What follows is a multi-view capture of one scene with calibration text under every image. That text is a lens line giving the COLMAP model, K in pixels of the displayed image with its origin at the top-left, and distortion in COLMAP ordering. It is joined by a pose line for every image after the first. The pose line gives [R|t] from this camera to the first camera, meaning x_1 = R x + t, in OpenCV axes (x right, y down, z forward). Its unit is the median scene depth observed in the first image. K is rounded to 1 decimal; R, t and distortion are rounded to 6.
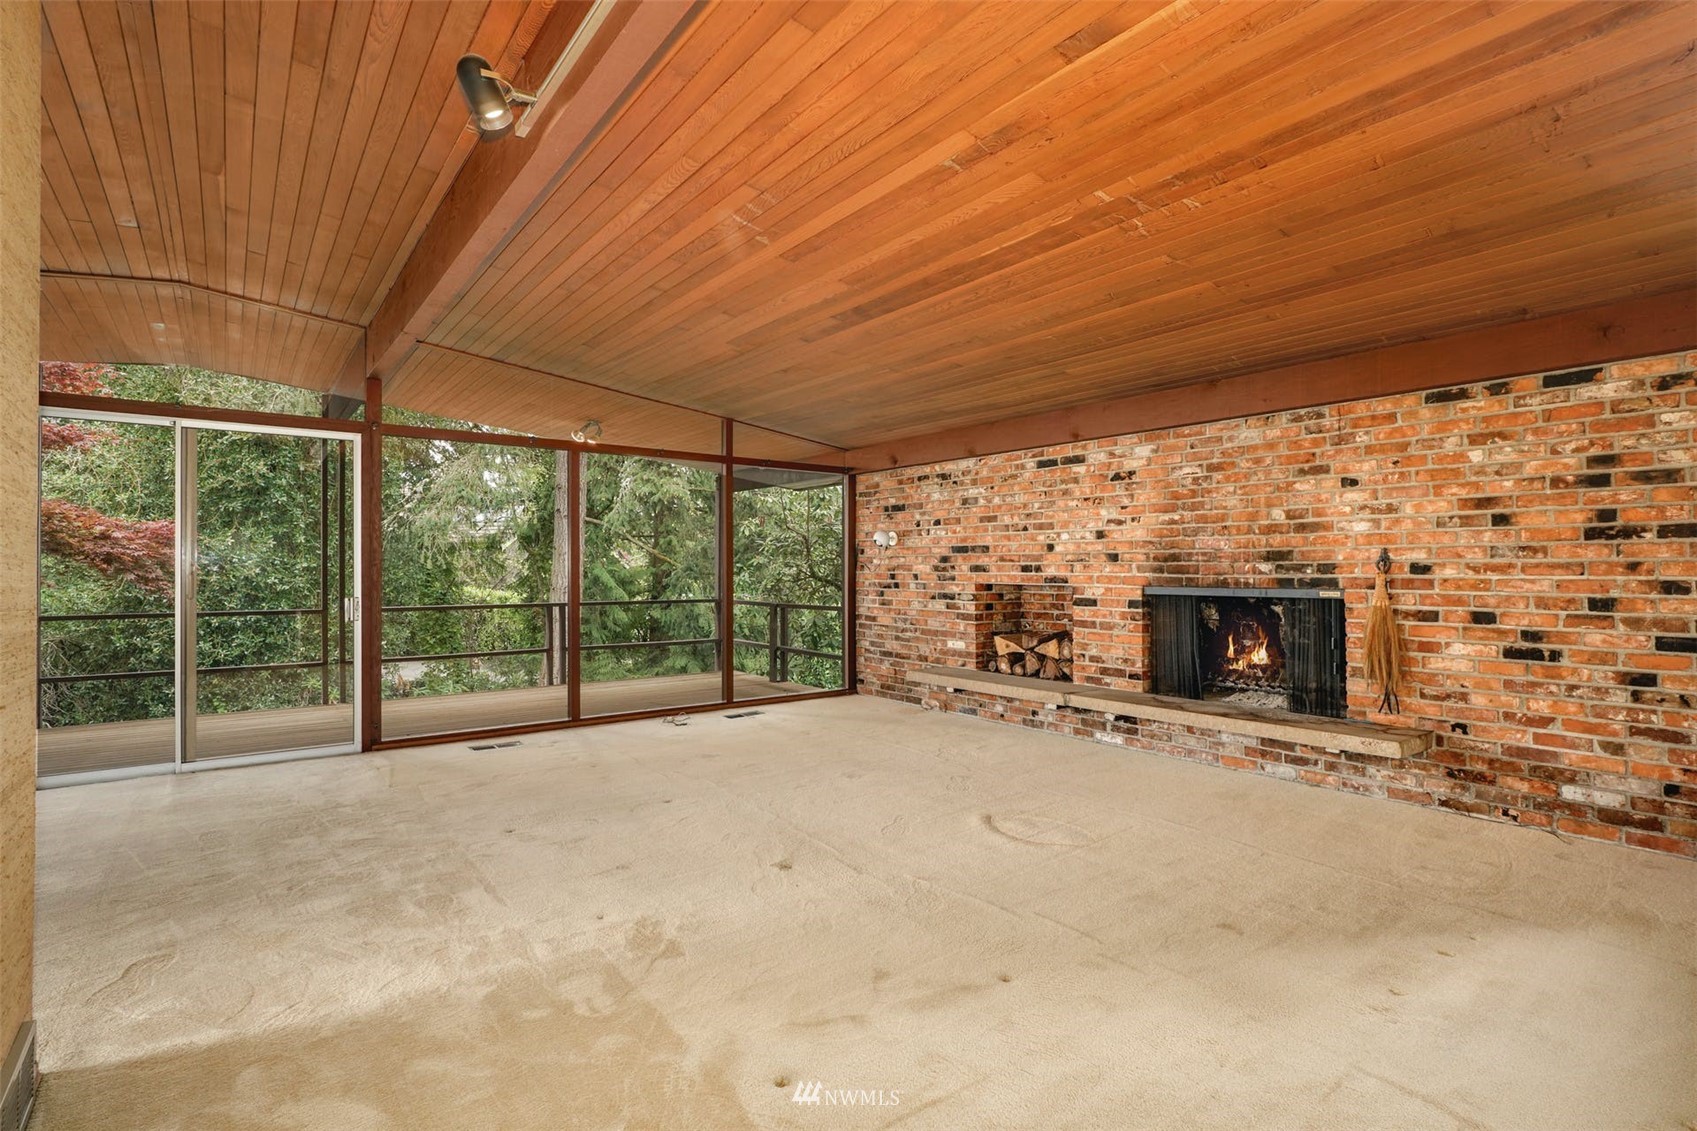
lens RADIAL K [[842.4, 0, 836.5], [0, 842.4, 566.3], [0, 0, 1]] dist [0.020011, 0.000046]
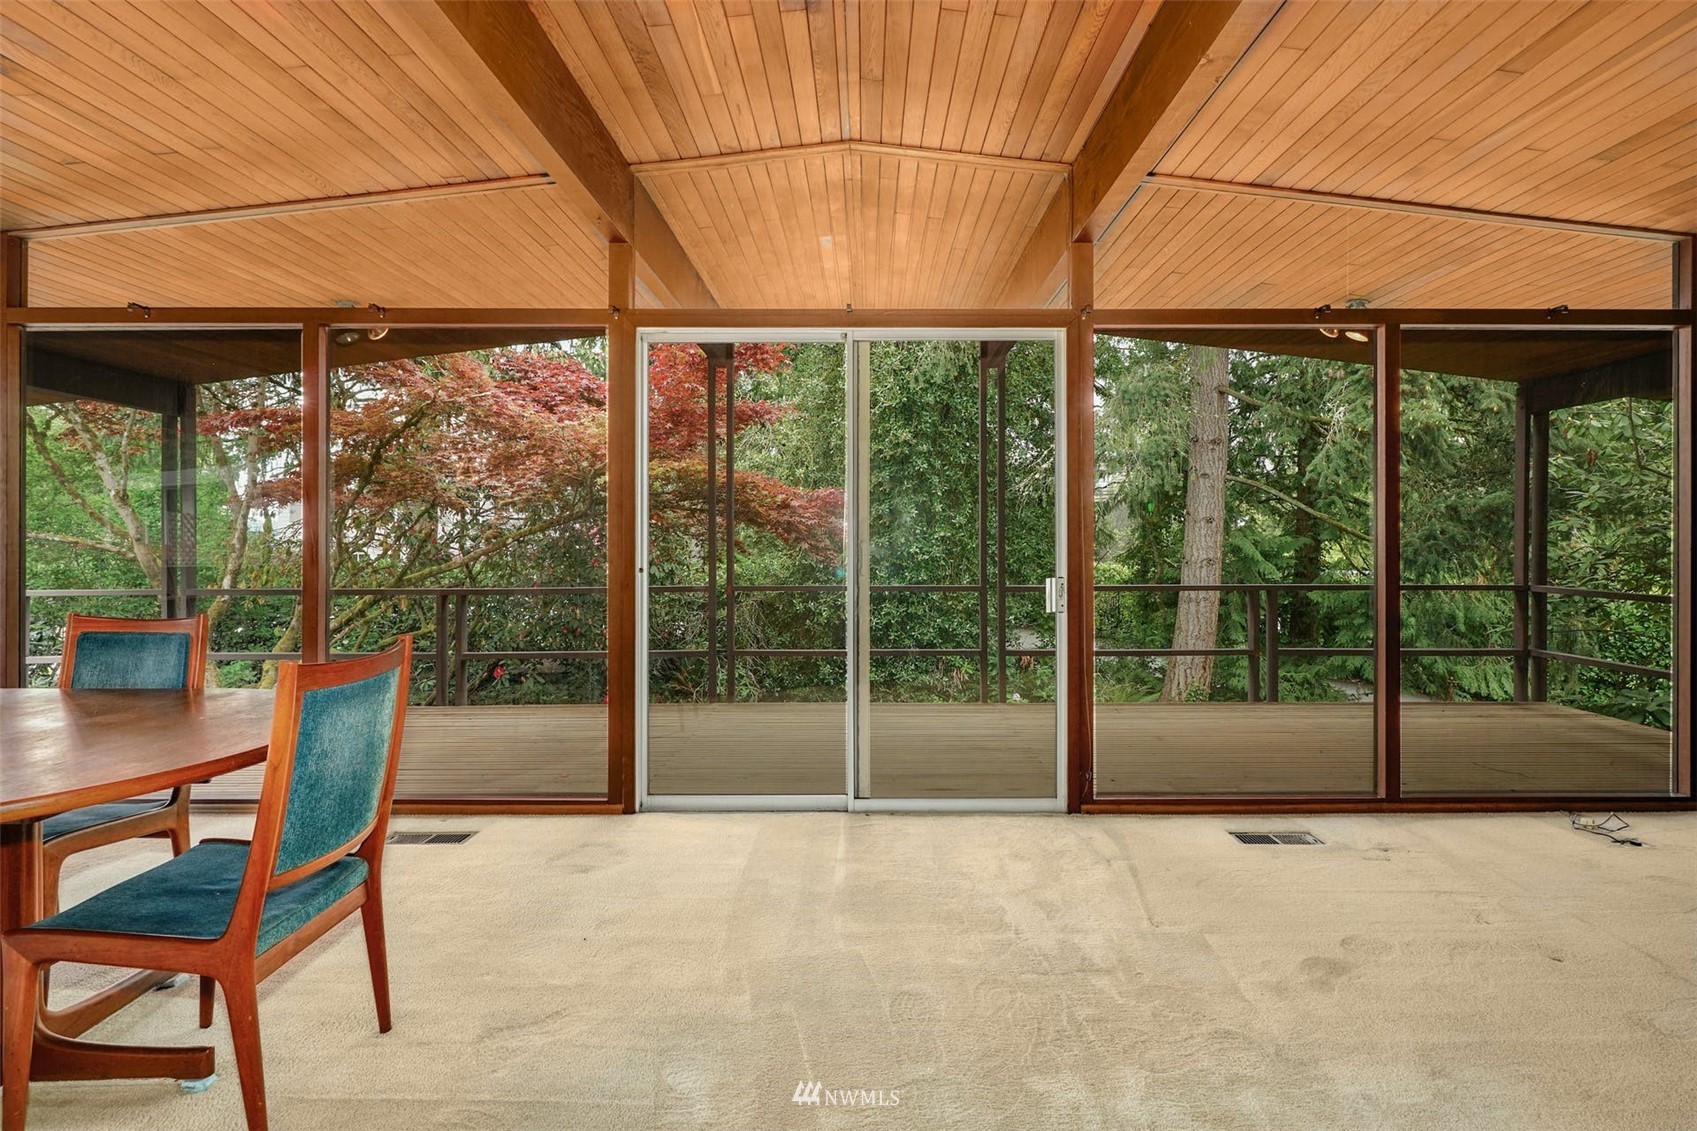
lens RADIAL K [[842.4, 0, 845.3], [0, 842.4, 548.9], [0, 0, 1]] dist [0.020011, 0.000046]
pose [[0.797655, 0.004803, -0.603095, -0.196832], [0.003177, 0.999921, 0.012166, 0.004208], [0.603106, -0.011620, 0.797576, 0.244936]]
